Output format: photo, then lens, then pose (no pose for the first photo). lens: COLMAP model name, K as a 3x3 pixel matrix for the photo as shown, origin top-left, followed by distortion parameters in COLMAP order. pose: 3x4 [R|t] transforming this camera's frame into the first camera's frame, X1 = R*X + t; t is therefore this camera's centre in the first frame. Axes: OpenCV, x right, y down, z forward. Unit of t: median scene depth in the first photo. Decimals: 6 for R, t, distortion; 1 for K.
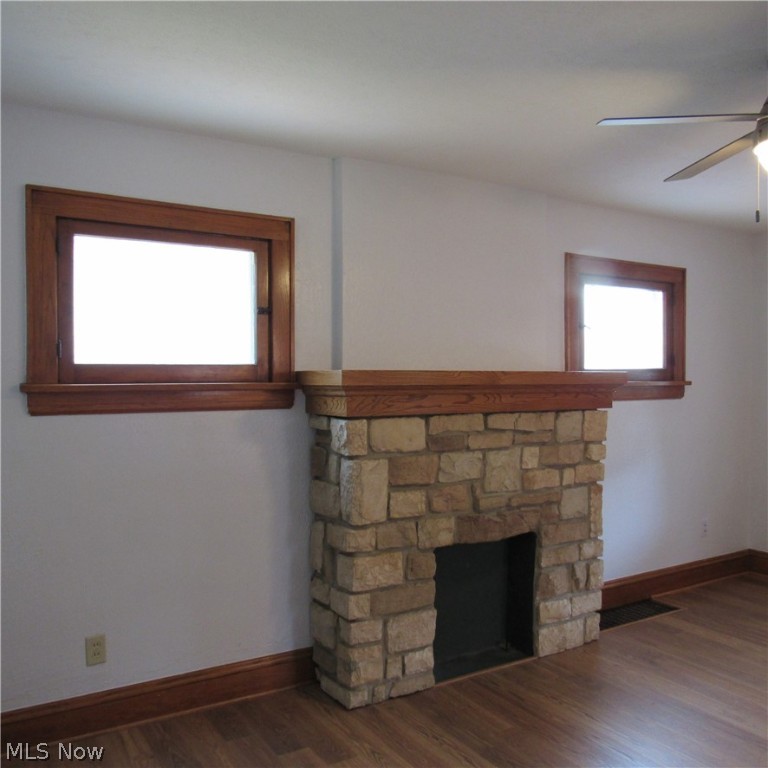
lens RADIAL K [[733.7, 0, 384.0], [0, 733.7, 384.0], [0, 0, 1]] dist [-0.034588, 0.015735]
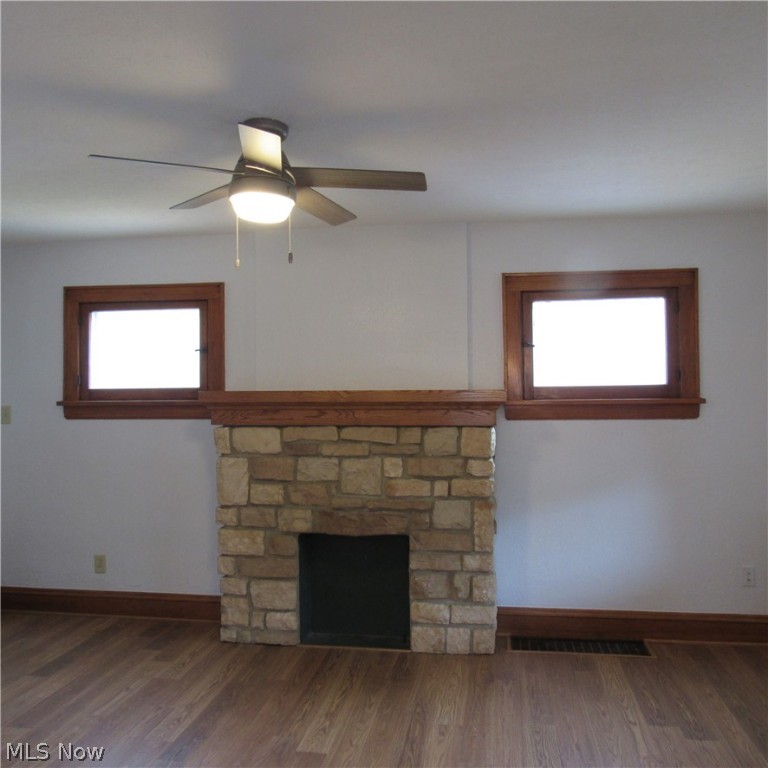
lens RADIAL K [[733.7, 0, 384.0], [0, 733.7, 384.0], [0, 0, 1]] dist [-0.034588, 0.015735]
pose [[0.752548, -0.015147, -0.658363, 0.980490], [-0.001686, 0.999688, -0.024926, 0.001173], [0.658535, 0.019868, 0.752288, 0.152257]]
